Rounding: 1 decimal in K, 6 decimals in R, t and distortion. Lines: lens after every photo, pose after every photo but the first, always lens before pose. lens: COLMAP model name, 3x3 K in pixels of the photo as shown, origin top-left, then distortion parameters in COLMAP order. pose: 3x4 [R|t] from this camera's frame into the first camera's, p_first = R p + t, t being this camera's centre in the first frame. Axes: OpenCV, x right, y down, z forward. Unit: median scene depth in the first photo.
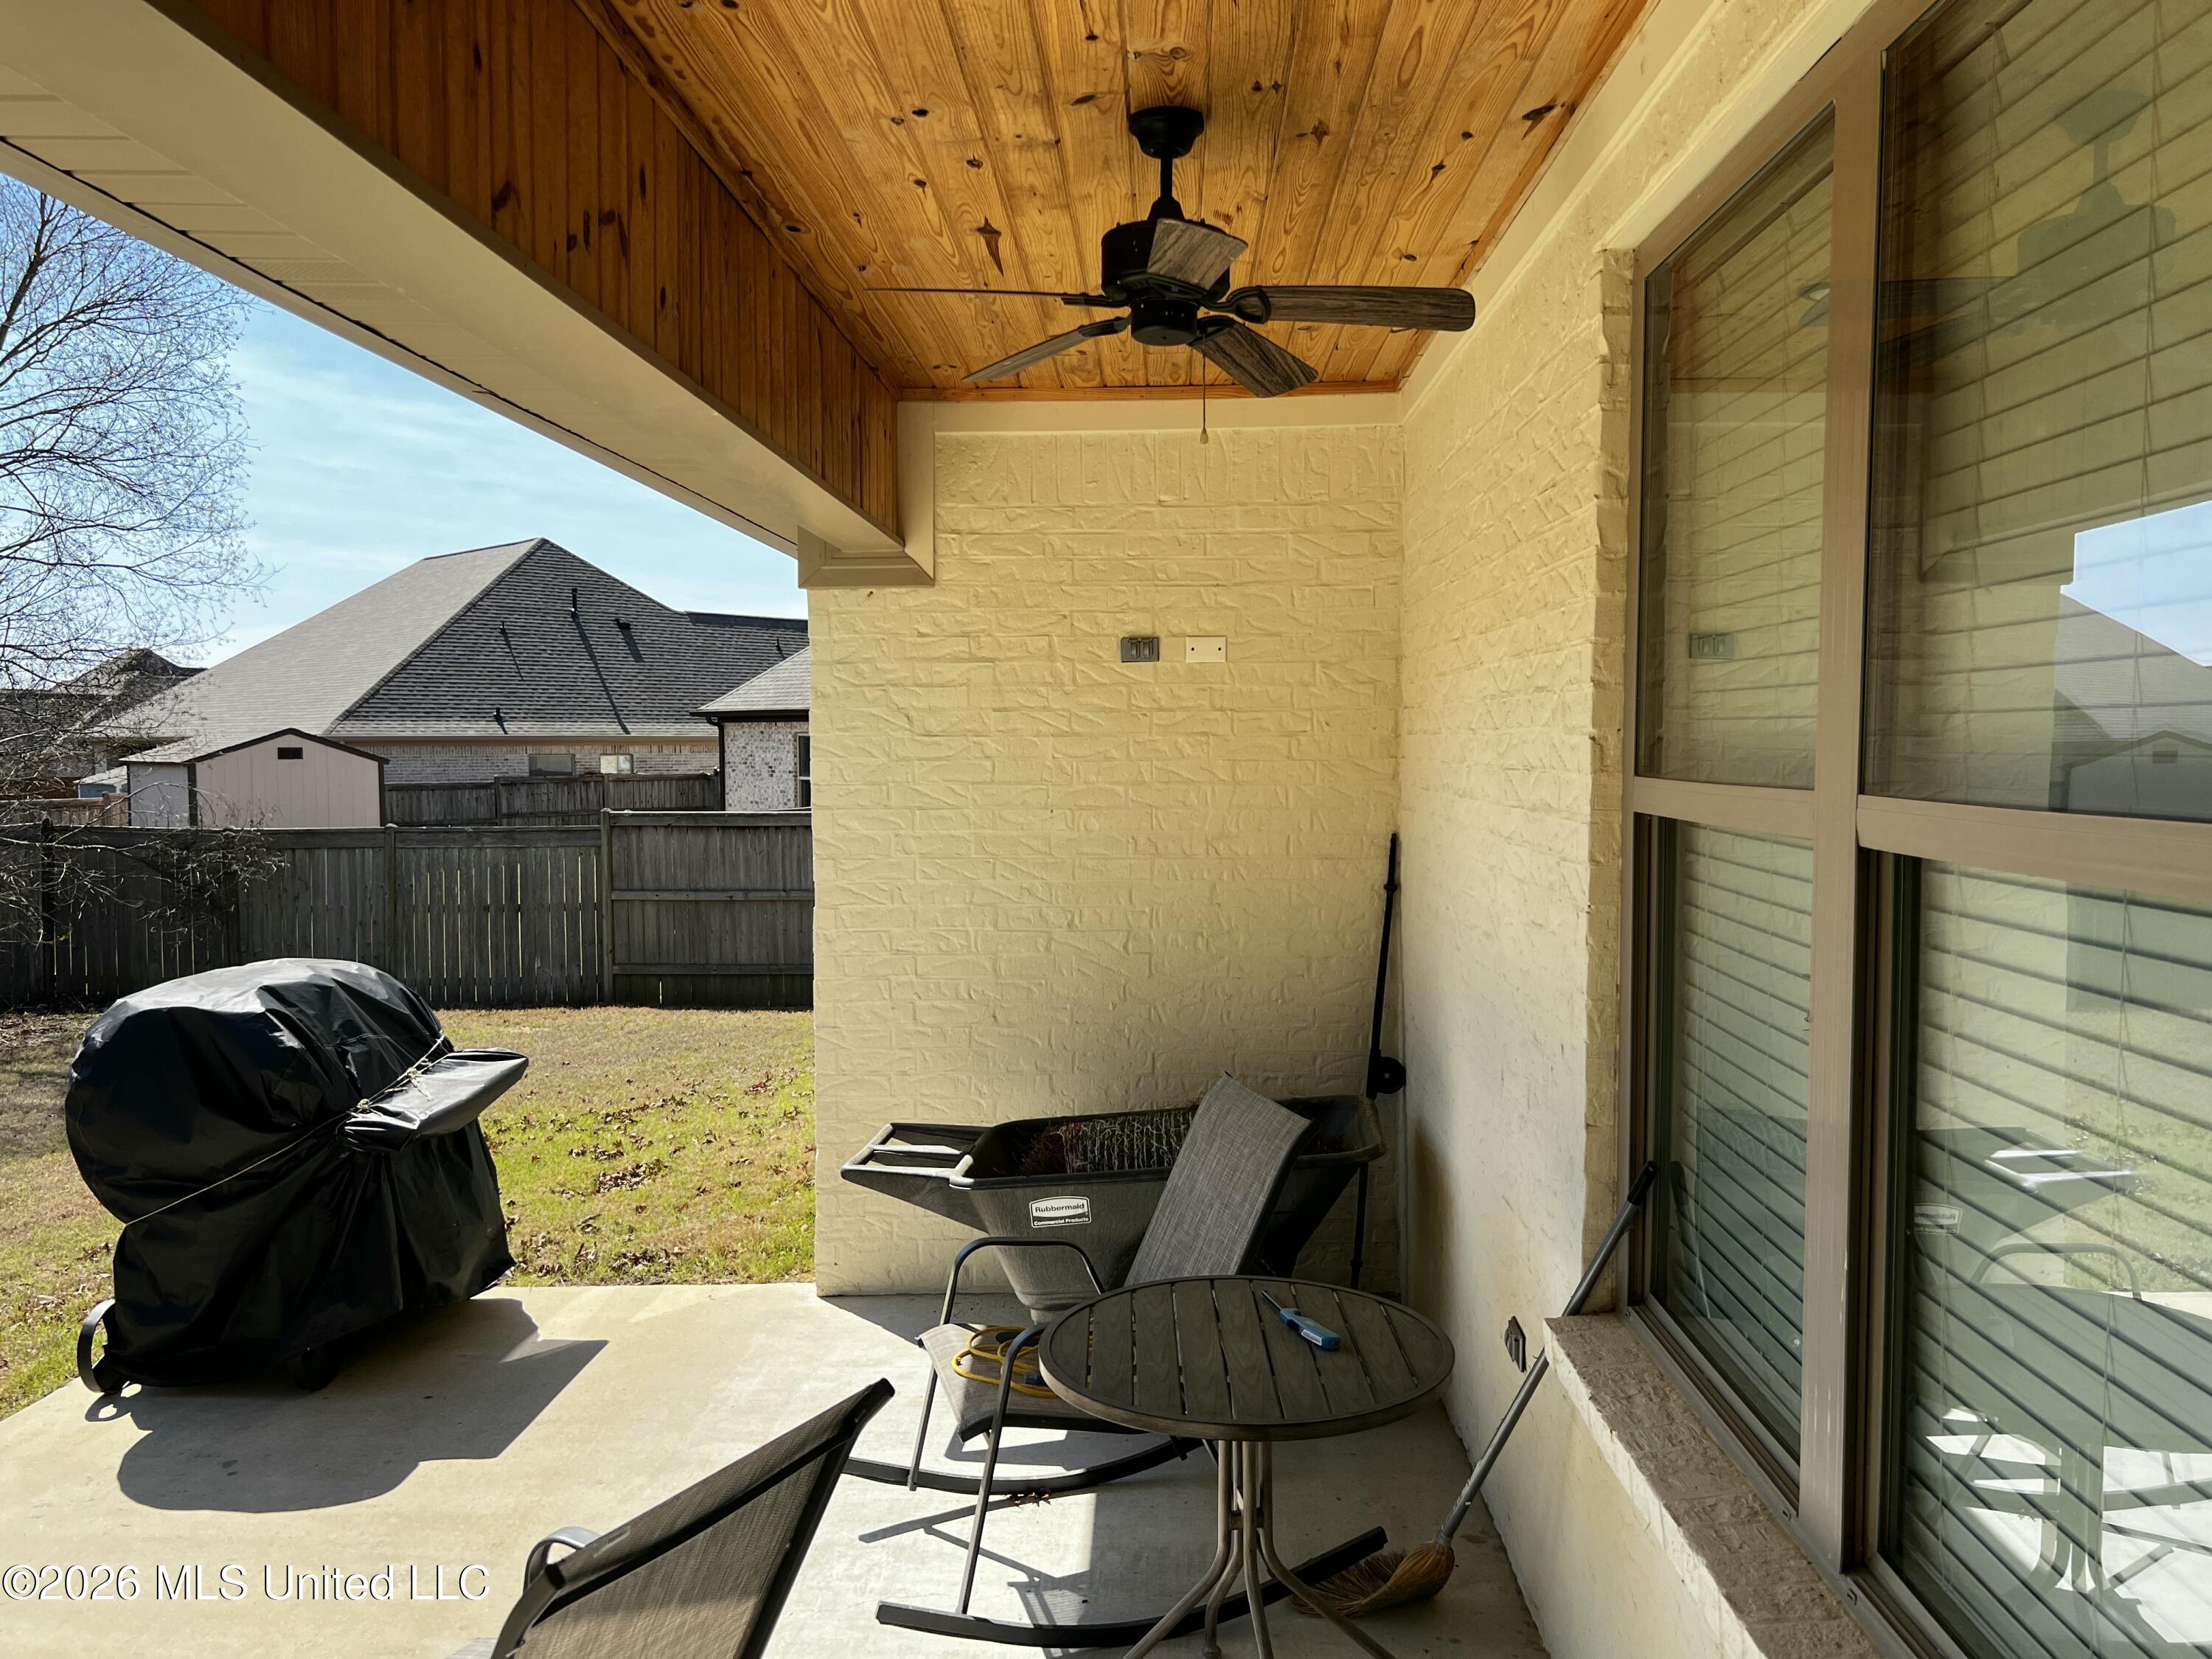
lens RADIAL K [[1670.0, 0, 1109.8], [0, 1670.0, 825.3], [0, 0, 1]] dist [0.042848, -0.046044]
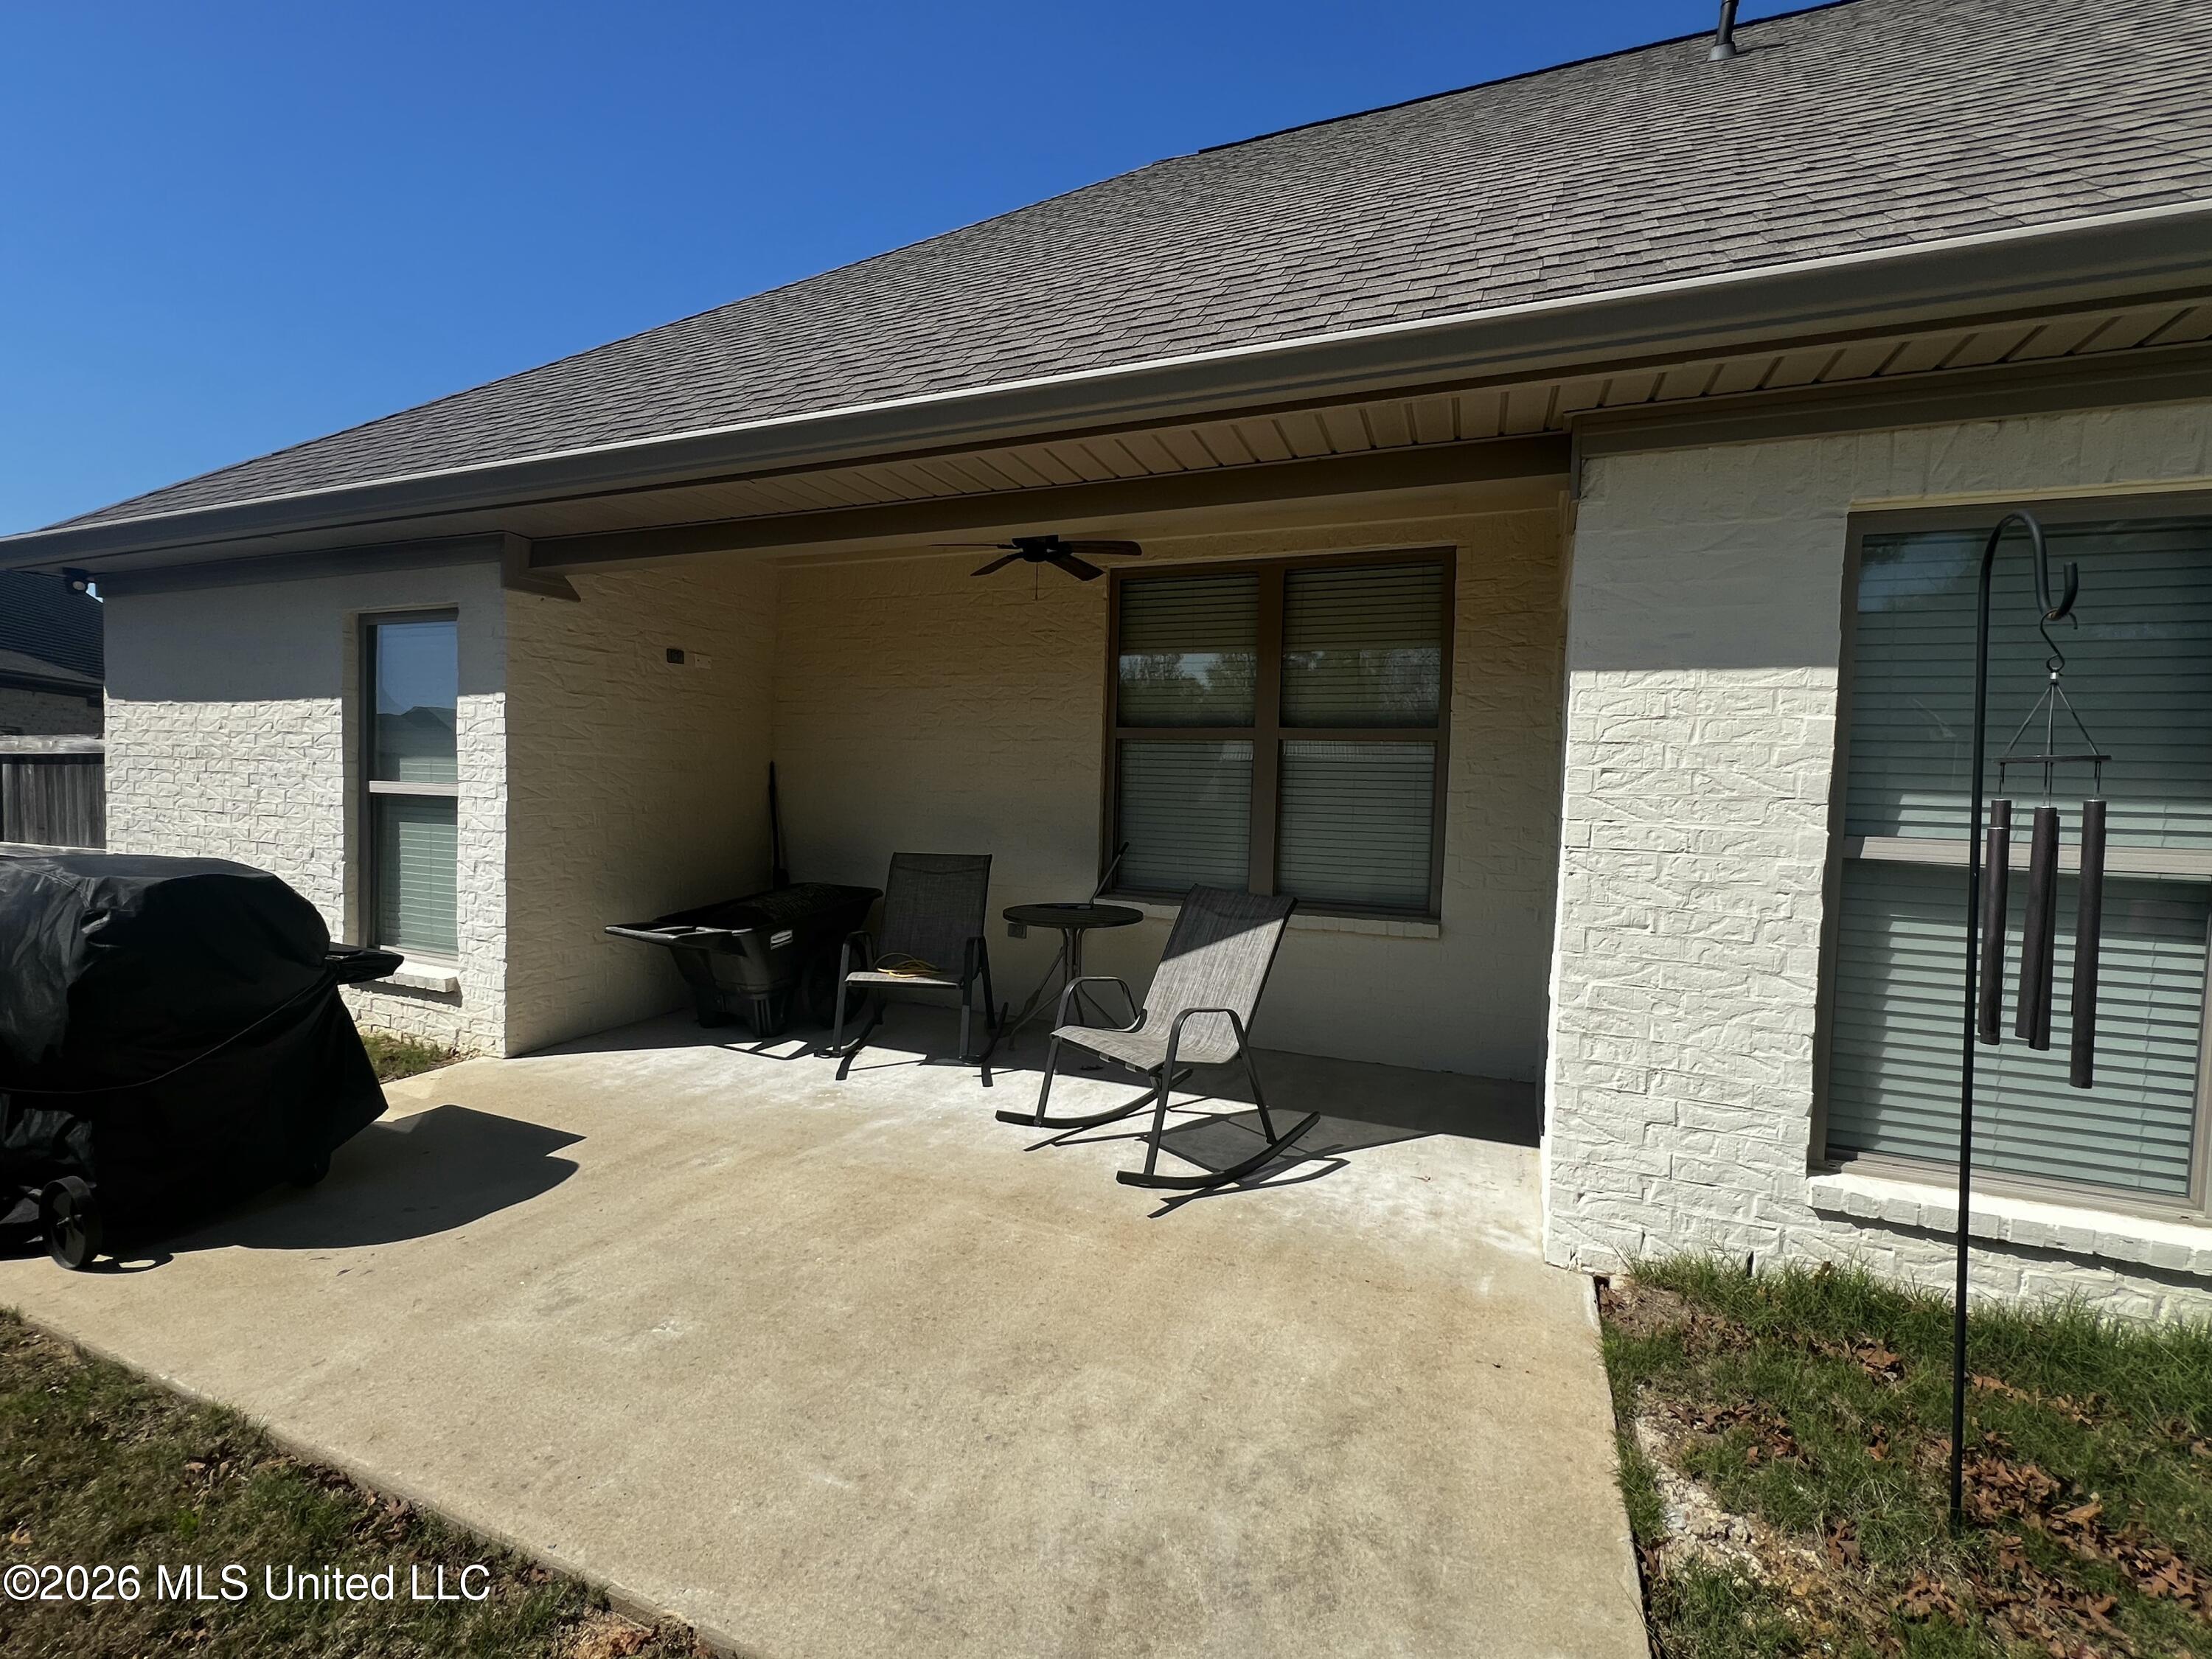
lens RADIAL K [[977.6, 0, 1106.6], [0, 977.6, 816.9], [0, 0, 1]] dist [-0.000445, -0.000098]
pose [[0.355509, -0.025089, 0.934336, -0.815210], [0.024439, 0.999547, 0.017541, 0.062415], [-0.934353, 0.016599, 0.355961, 0.183665]]
